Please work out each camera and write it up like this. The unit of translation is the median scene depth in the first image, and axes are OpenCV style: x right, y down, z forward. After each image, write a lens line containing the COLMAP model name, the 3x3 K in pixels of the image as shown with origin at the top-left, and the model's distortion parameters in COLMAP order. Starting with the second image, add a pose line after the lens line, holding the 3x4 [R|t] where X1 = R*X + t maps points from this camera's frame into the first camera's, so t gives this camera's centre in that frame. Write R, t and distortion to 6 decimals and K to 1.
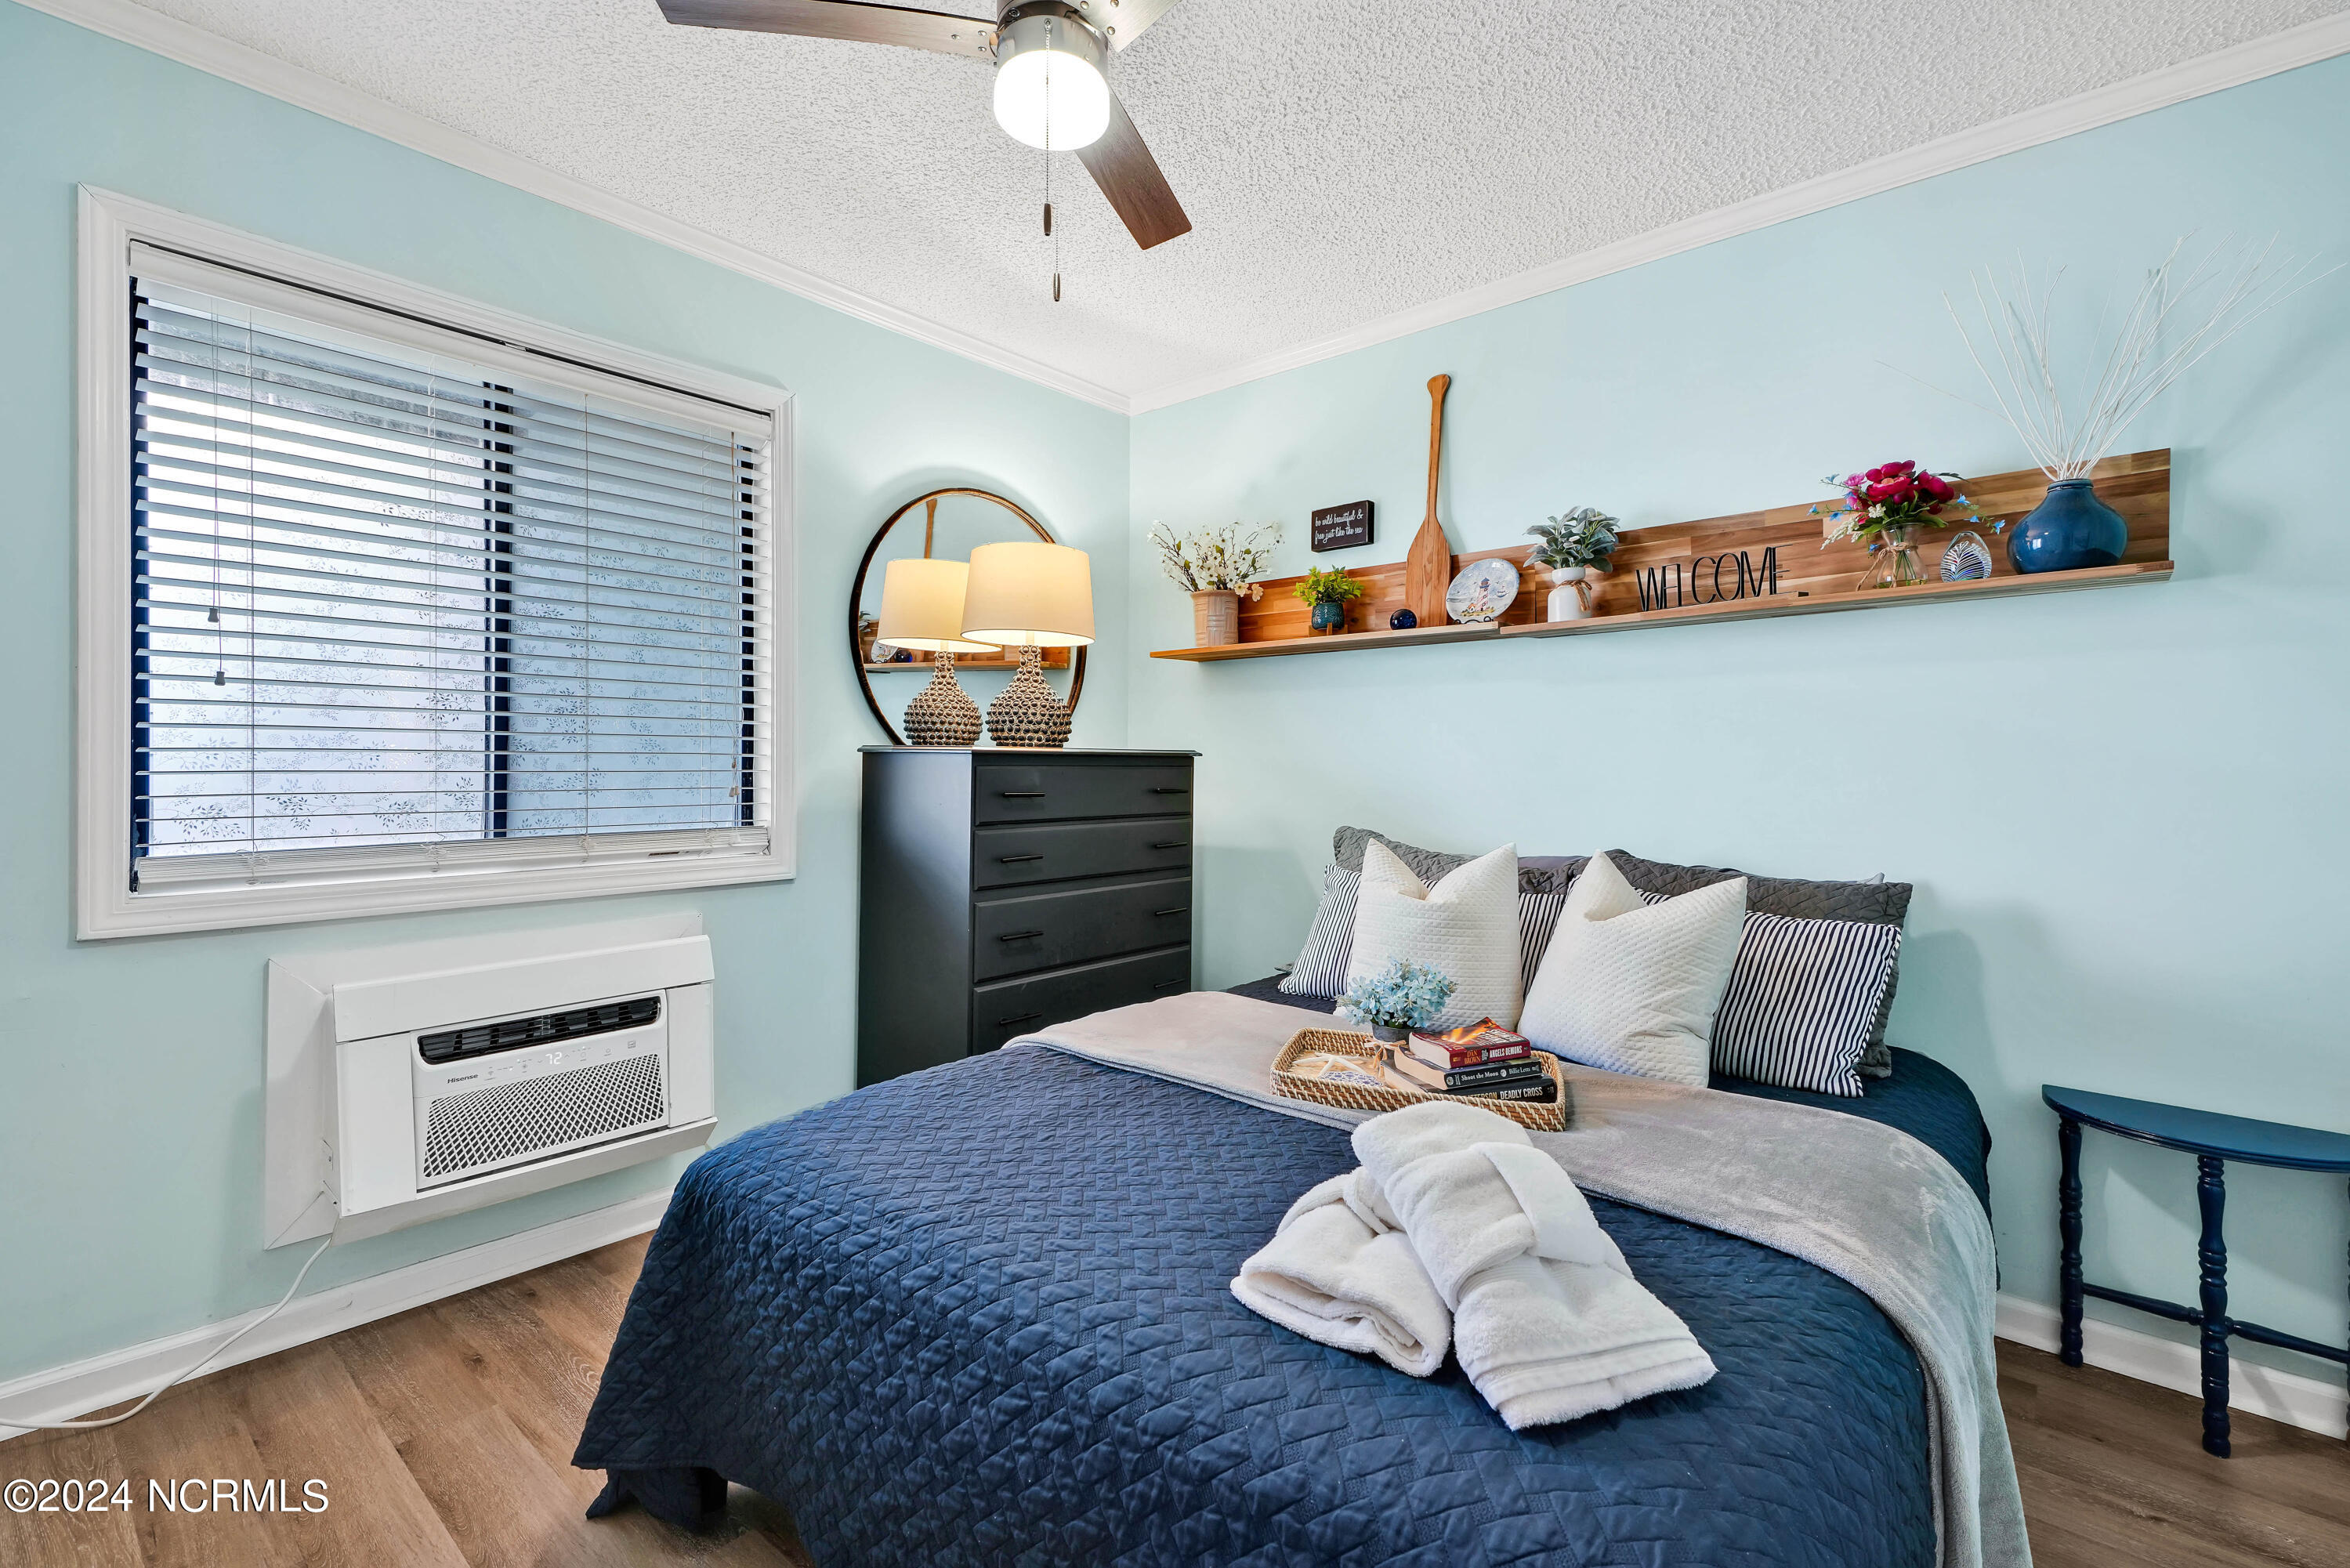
lens RADIAL K [[1018.3, 0, 1181.7], [0, 1018.3, 770.6], [0, 0, 1]] dist [0.003057, 0.000035]
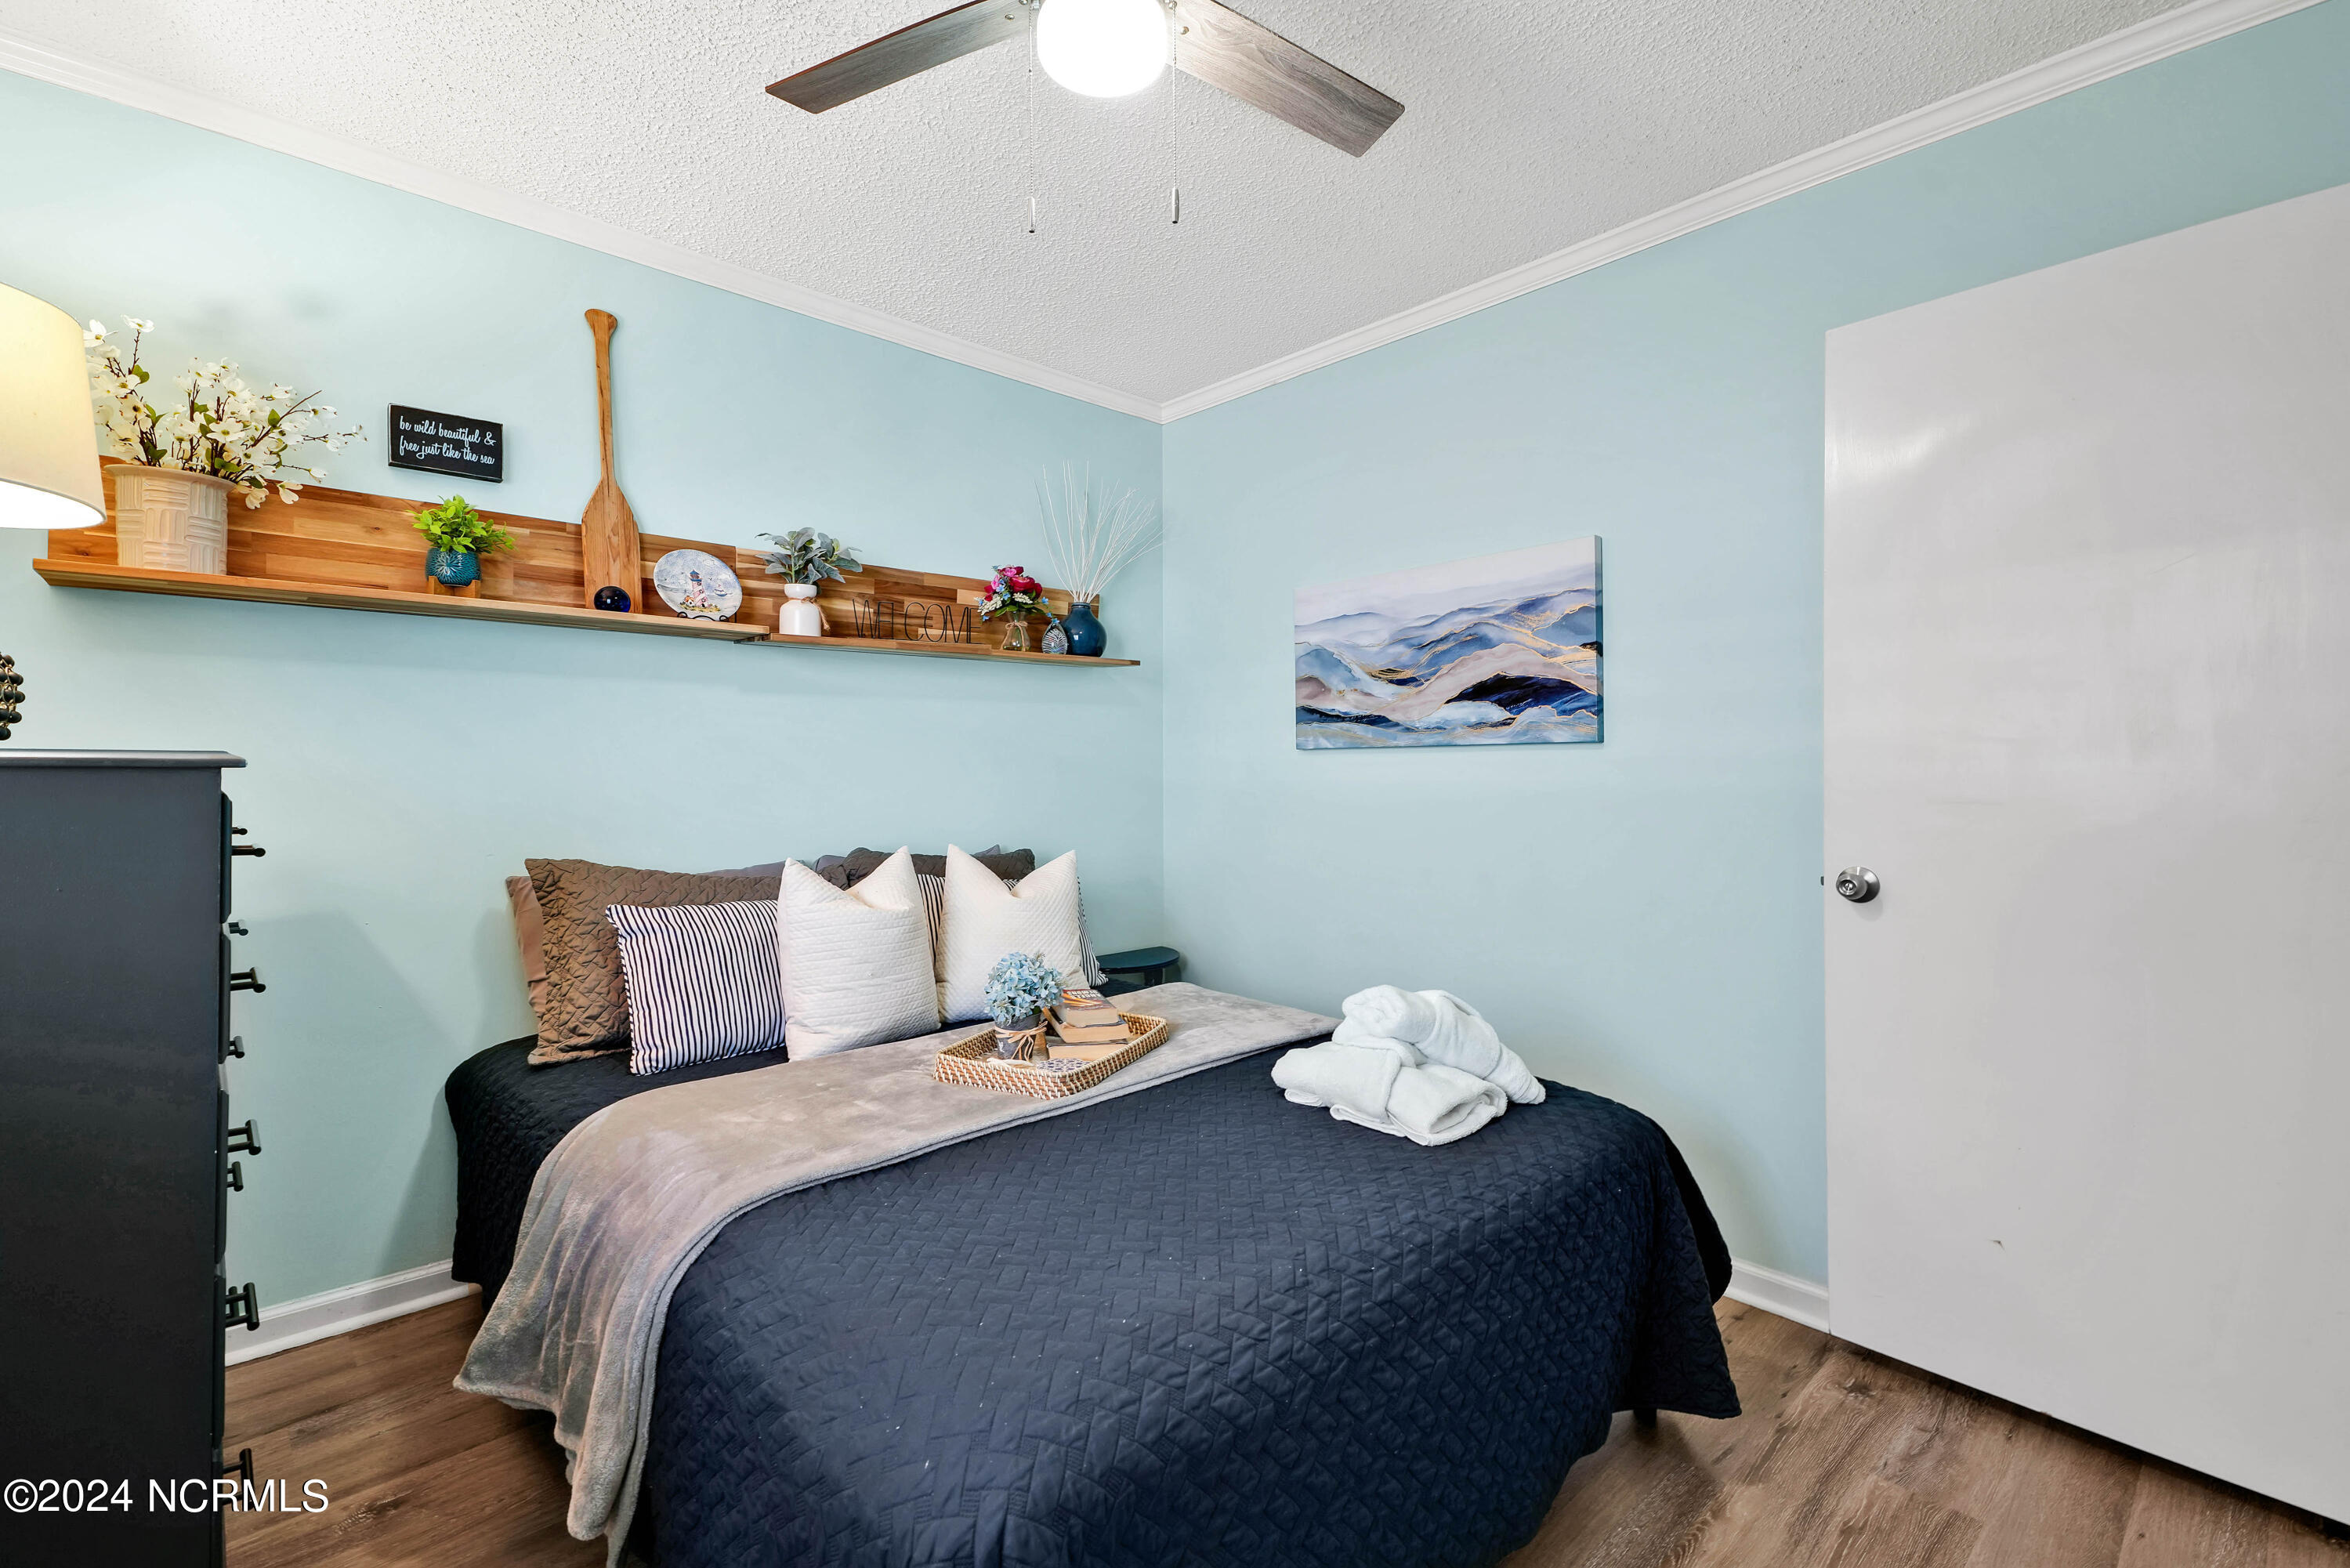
lens RADIAL K [[1018.3, 0, 1181.7], [0, 1018.3, 770.6], [0, 0, 1]] dist [0.003057, 0.000035]
pose [[0.130992, -0.000549, 0.991383, -0.524916], [0.011745, 0.999931, -0.000998, -0.004043], [-0.991314, 0.011774, 0.130990, 0.430493]]
